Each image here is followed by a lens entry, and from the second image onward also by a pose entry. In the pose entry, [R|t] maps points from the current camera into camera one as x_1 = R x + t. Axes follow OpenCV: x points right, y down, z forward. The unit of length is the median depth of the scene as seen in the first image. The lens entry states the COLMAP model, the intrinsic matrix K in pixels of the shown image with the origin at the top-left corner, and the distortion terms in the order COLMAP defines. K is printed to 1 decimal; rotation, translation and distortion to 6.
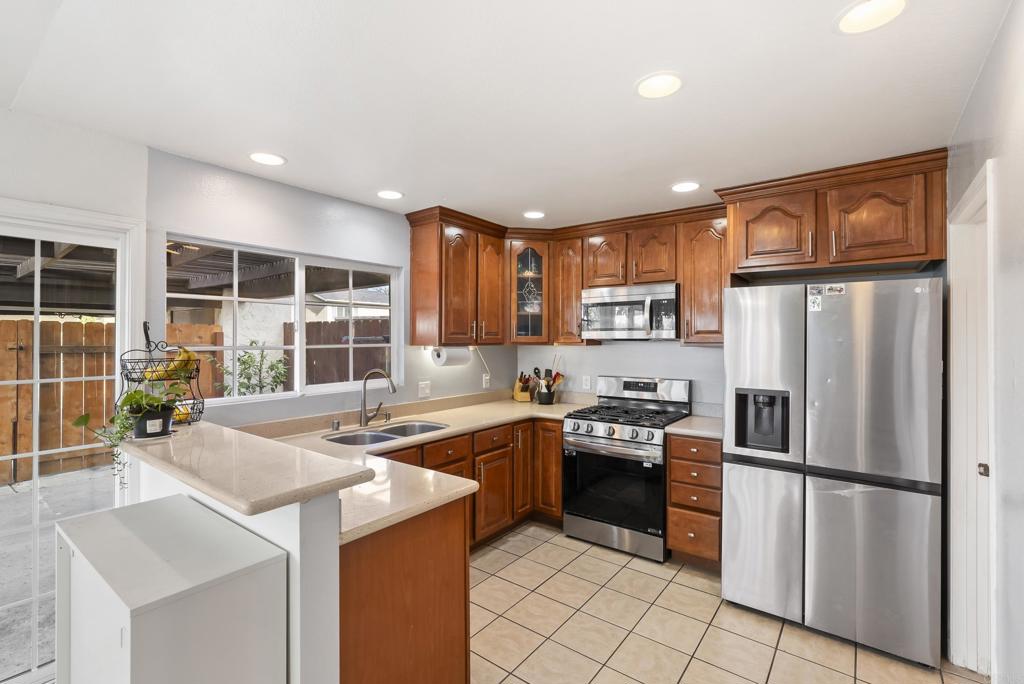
lens RADIAL K [[461.8, 0, 519.1], [0, 461.8, 339.2], [0, 0, 1]] dist [-0.002551, -0.000566]
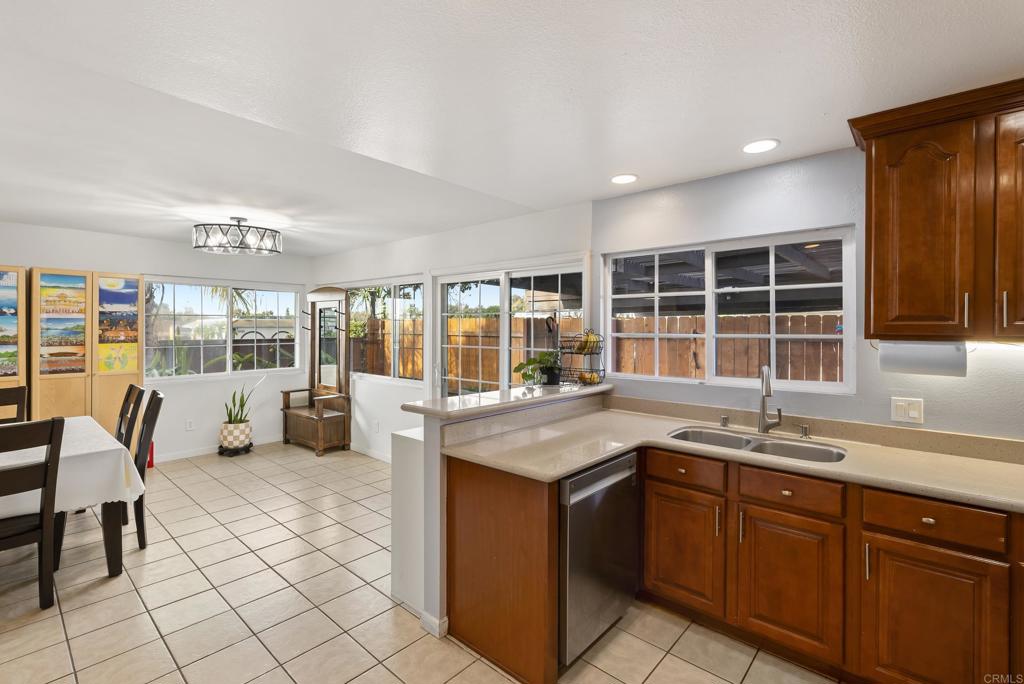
lens RADIAL K [[461.8, 0, 508.5], [0, 461.8, 331.9], [0, 0, 1]] dist [-0.002551, -0.000566]
pose [[-0.057790, 0.003523, -0.998323, 0.517635], [-0.002304, 0.999991, 0.003662, 0.004881], [0.998326, 0.002512, -0.057782, 0.588383]]
